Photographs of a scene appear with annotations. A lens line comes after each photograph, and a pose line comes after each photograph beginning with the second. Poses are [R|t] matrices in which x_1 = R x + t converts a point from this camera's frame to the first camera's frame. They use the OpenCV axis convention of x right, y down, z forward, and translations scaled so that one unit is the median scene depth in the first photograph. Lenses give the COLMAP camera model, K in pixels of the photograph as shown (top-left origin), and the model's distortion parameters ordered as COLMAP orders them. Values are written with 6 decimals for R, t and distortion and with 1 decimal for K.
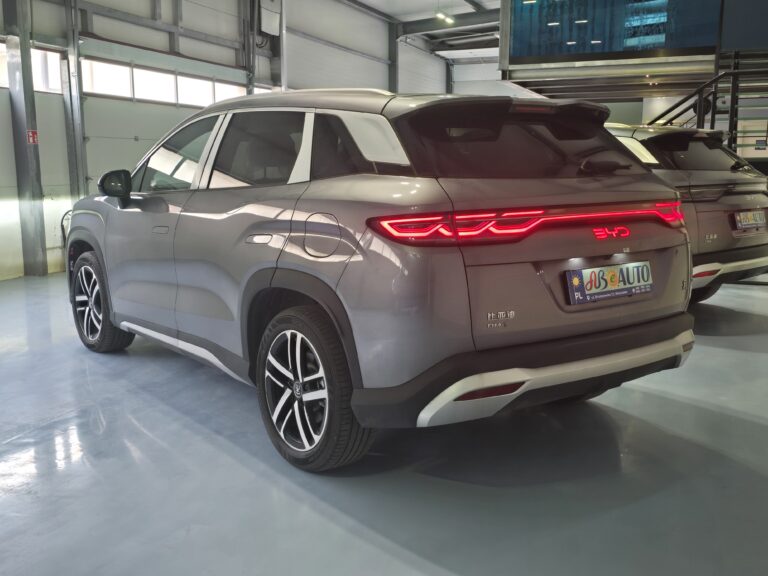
lens RADIAL K [[825.7, 0, 384.0], [0, 825.7, 288.0], [0, 0, 1]] dist [0.111799, -0.200282]
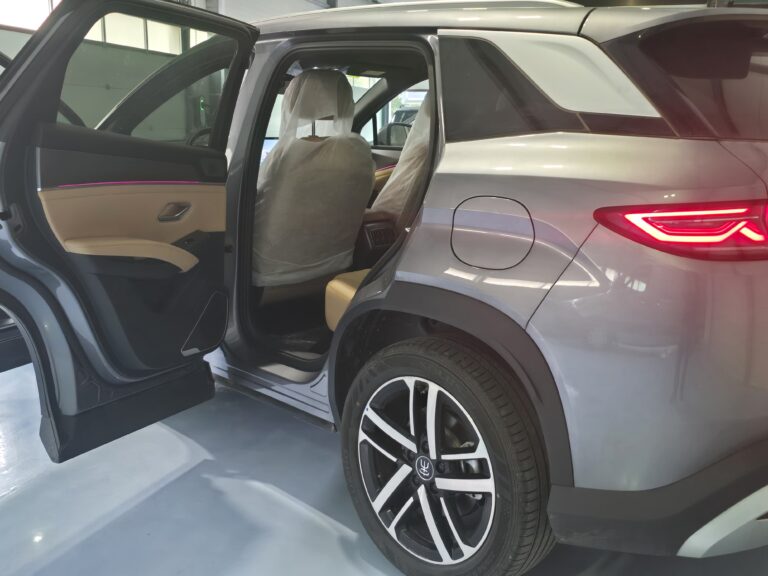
lens RADIAL K [[825.7, 0, 384.0], [0, 825.7, 288.0], [0, 0, 1]] dist [0.111799, -0.200282]
pose [[0.994093, -0.006740, 0.108325, -0.213332], [0.001302, 0.998739, 0.050193, -0.052127], [-0.108527, -0.049755, 0.992848, 0.382957]]
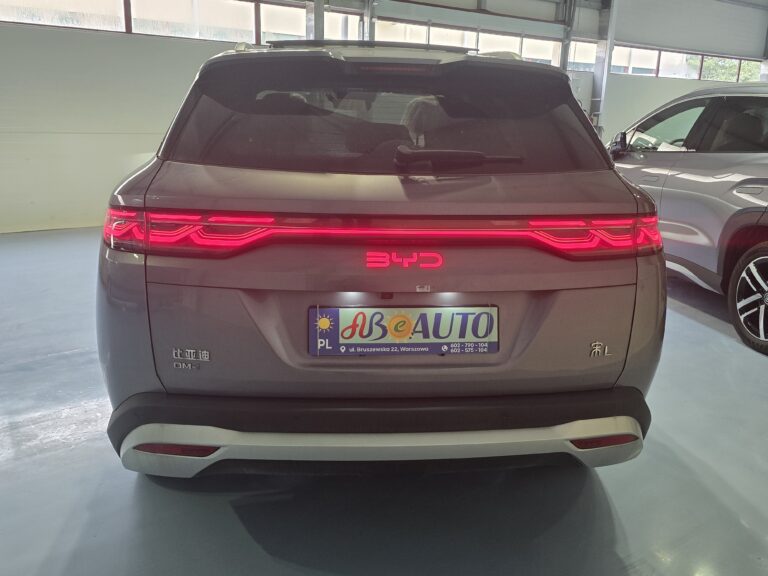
lens RADIAL K [[720.3, 0, 384.0], [0, 720.3, 288.0], [0, 0, 1]] dist [0.071811, -0.098838]
pose [[0.847889, 0.153054, -0.507601, 0.530876], [-0.107555, 0.987172, 0.117999, -0.105126], [0.519150, -0.045455, 0.853474, 0.469296]]
